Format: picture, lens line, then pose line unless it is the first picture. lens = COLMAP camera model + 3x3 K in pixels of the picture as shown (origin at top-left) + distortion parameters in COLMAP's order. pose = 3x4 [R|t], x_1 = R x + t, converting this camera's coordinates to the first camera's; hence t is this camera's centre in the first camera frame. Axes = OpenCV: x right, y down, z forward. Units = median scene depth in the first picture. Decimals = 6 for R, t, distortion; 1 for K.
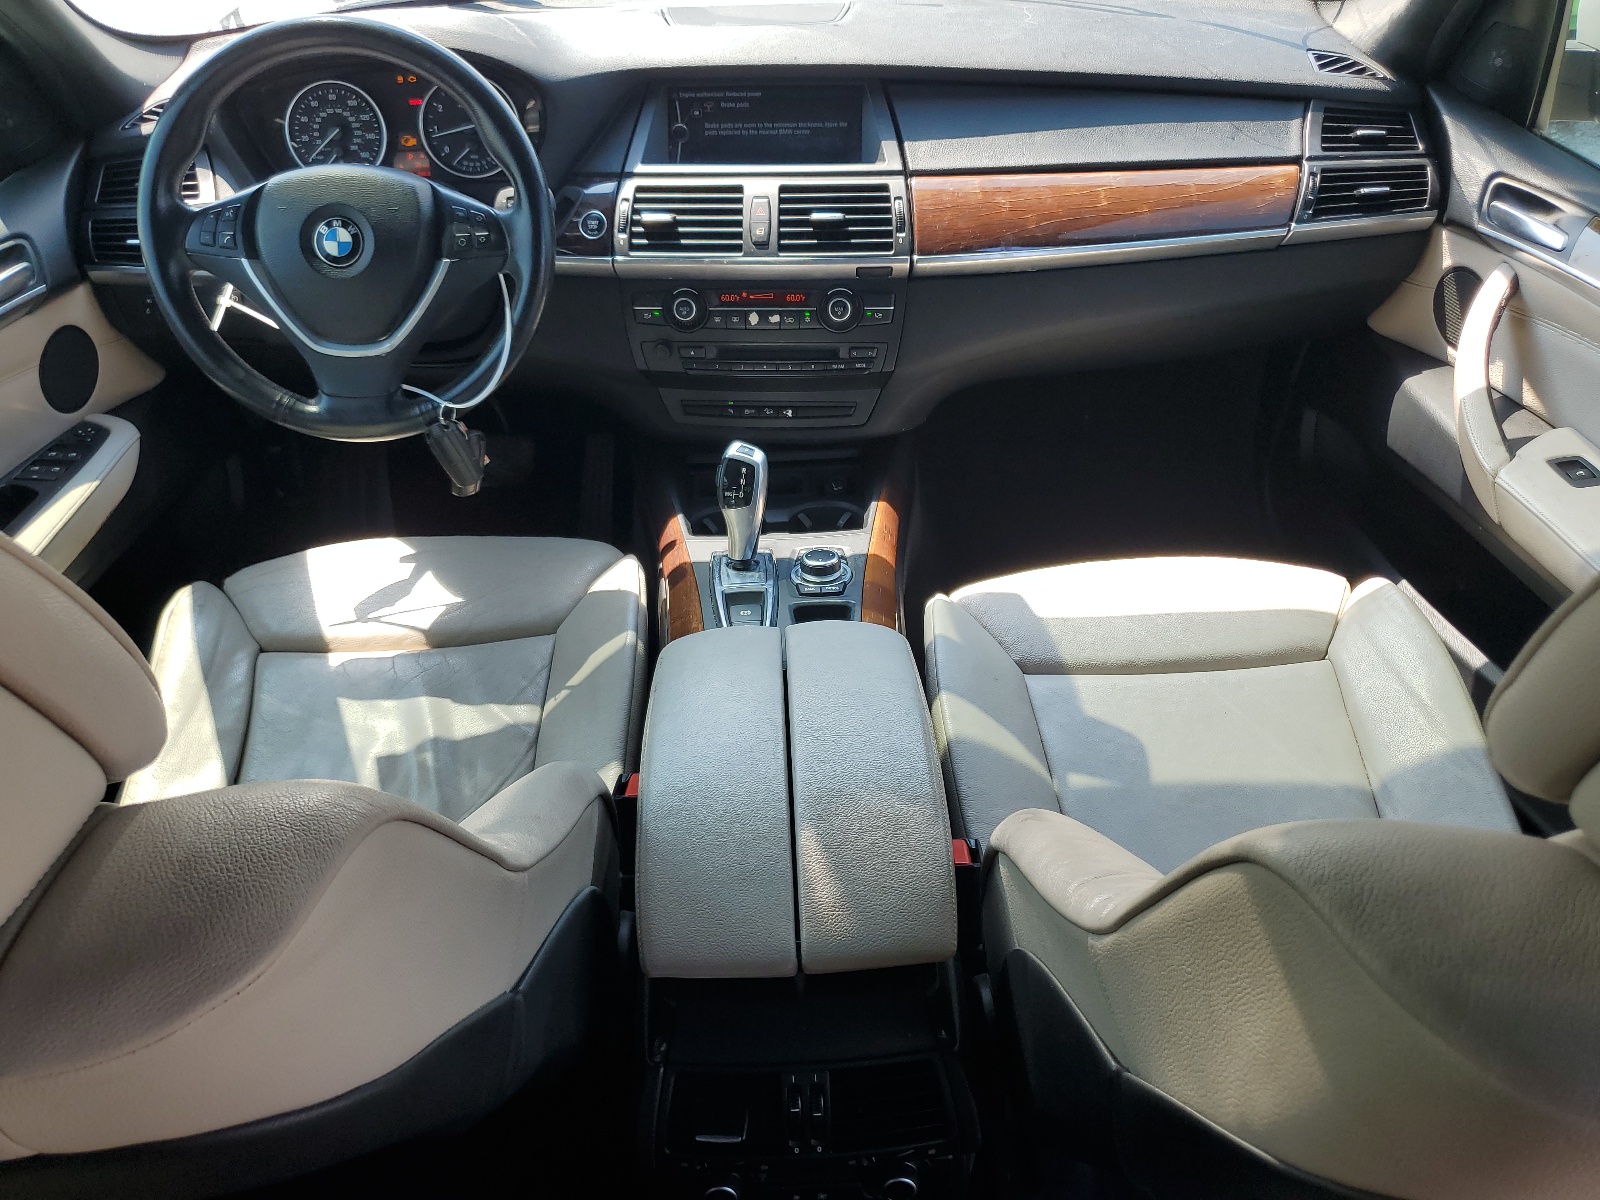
lens RADIAL K [[1205.9, 0, 801.5], [0, 1205.9, 600.8], [0, 0, 1]] dist [0.006700, 0.002034]
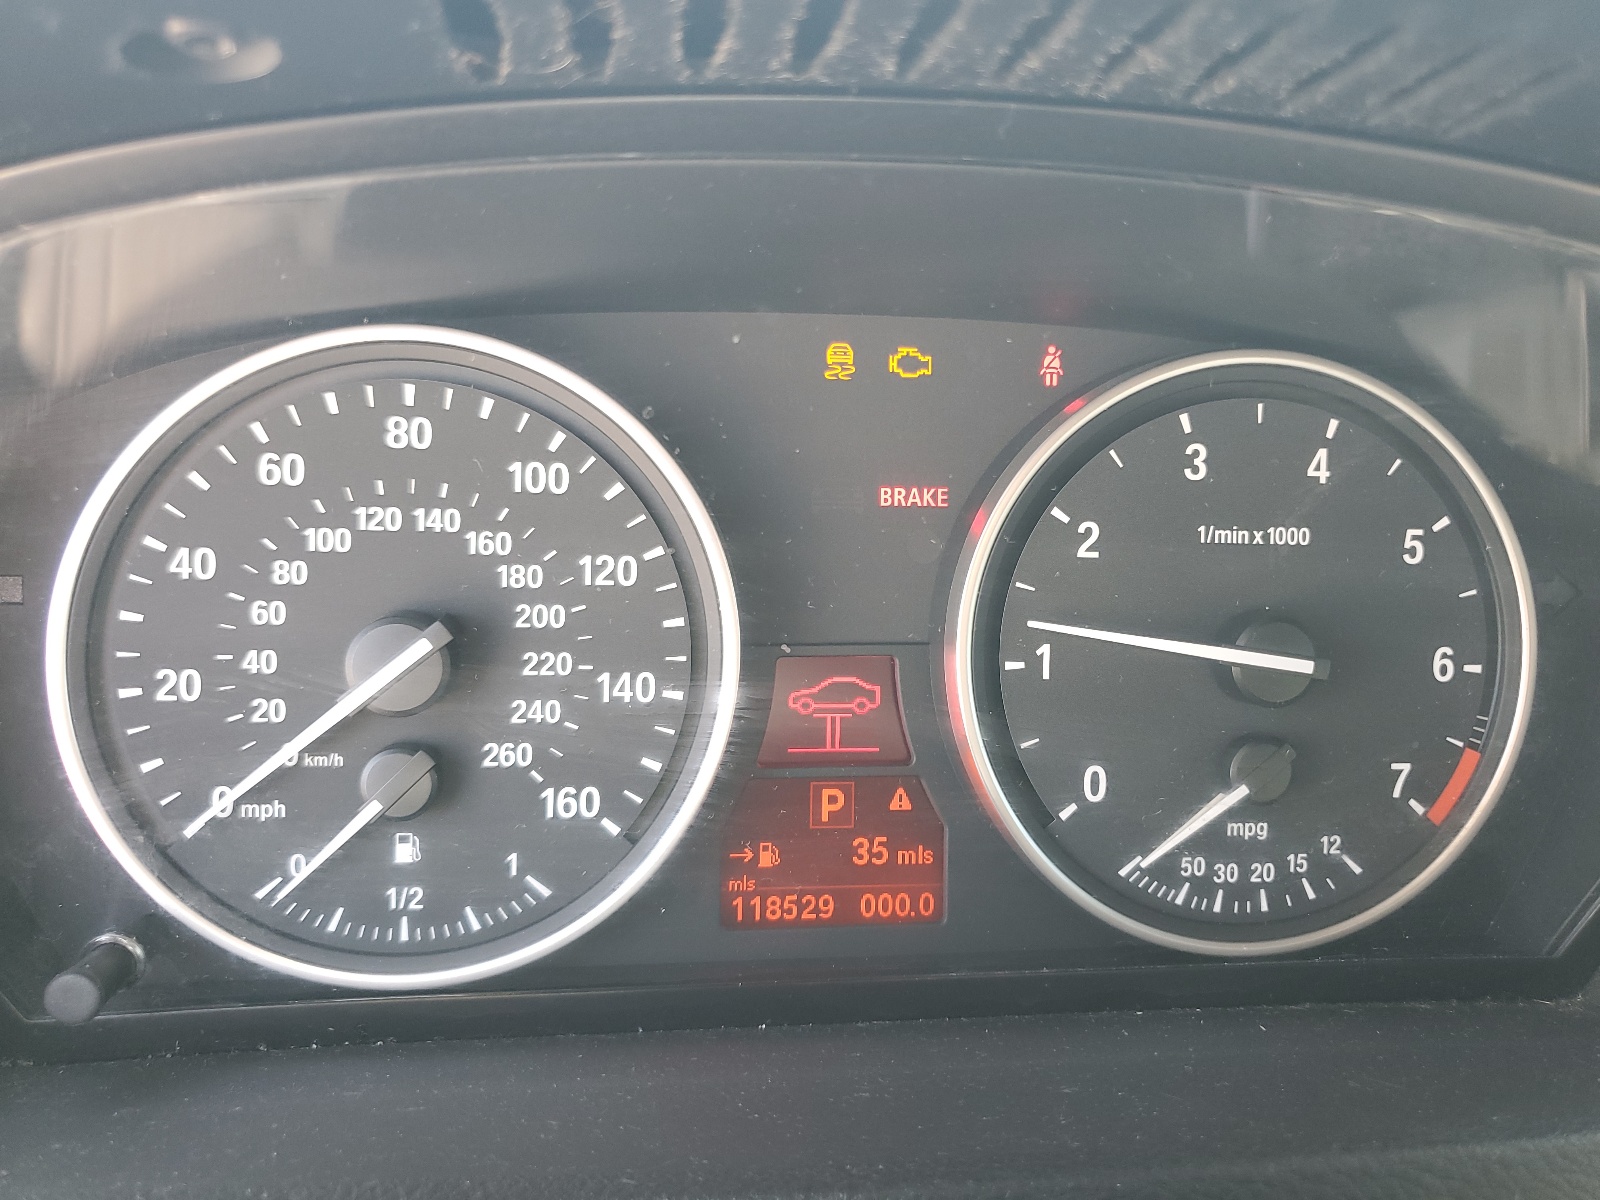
lens RADIAL K [[1205.9, 0, 800.1], [0, 1205.9, 599.2], [0, 0, 1]] dist [0.006700, 0.002034]
pose [[0.929492, 0.013722, -0.368588, -0.284540], [-0.168358, 0.904918, -0.390870, -0.343014], [0.328178, 0.425365, 0.843424, 0.884741]]
